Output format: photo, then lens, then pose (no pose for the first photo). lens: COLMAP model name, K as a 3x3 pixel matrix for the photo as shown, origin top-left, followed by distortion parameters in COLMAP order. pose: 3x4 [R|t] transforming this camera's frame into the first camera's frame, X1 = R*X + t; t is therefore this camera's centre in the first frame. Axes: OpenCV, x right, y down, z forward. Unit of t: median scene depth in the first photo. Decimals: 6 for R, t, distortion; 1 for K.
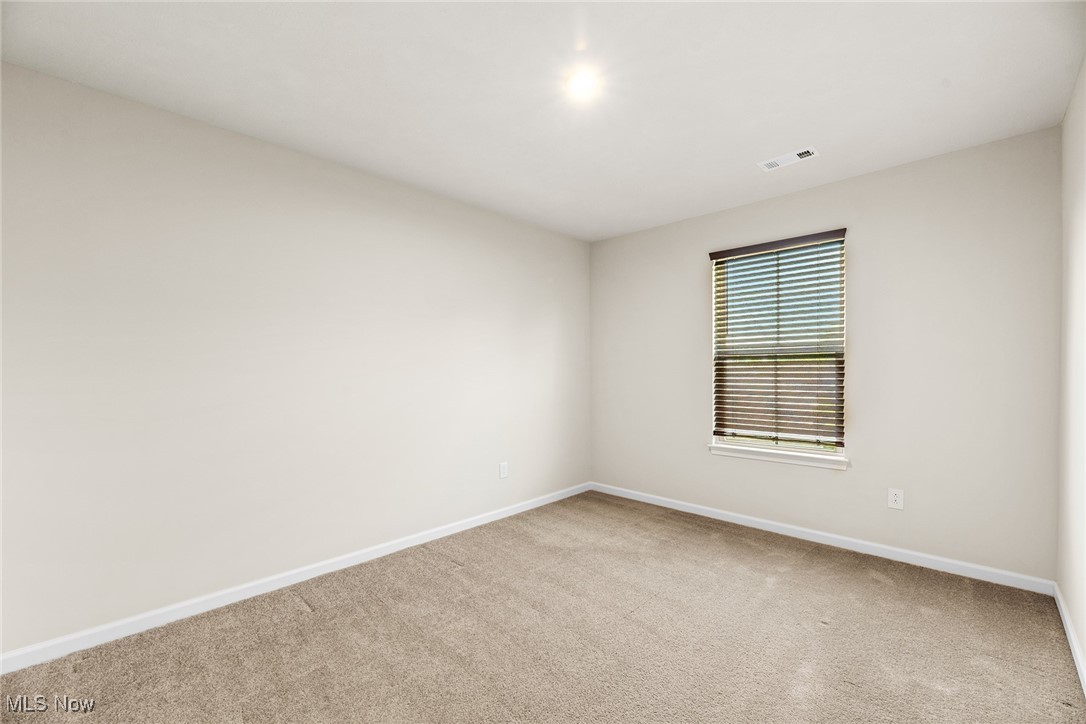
lens RADIAL K [[463.2, 0, 541.4], [0, 463.2, 374.6], [0, 0, 1]] dist [0.000989, -0.000024]
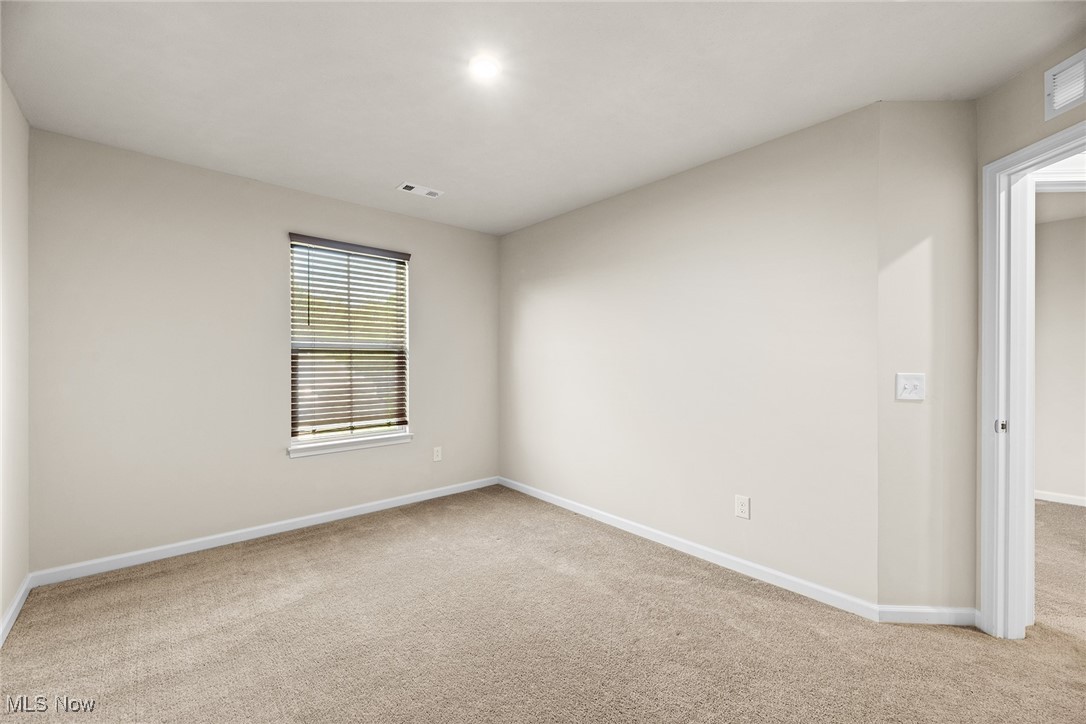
lens RADIAL K [[440.5, 0, 543.0], [0, 440.5, 362.0], [0, 0, 1]] dist [0.001482, -0.000194]
pose [[0.049574, 0.010105, 0.998719, -0.515550], [0.010723, 0.999886, -0.010649, 0.001376], [-0.998713, 0.011237, 0.049460, 0.537025]]
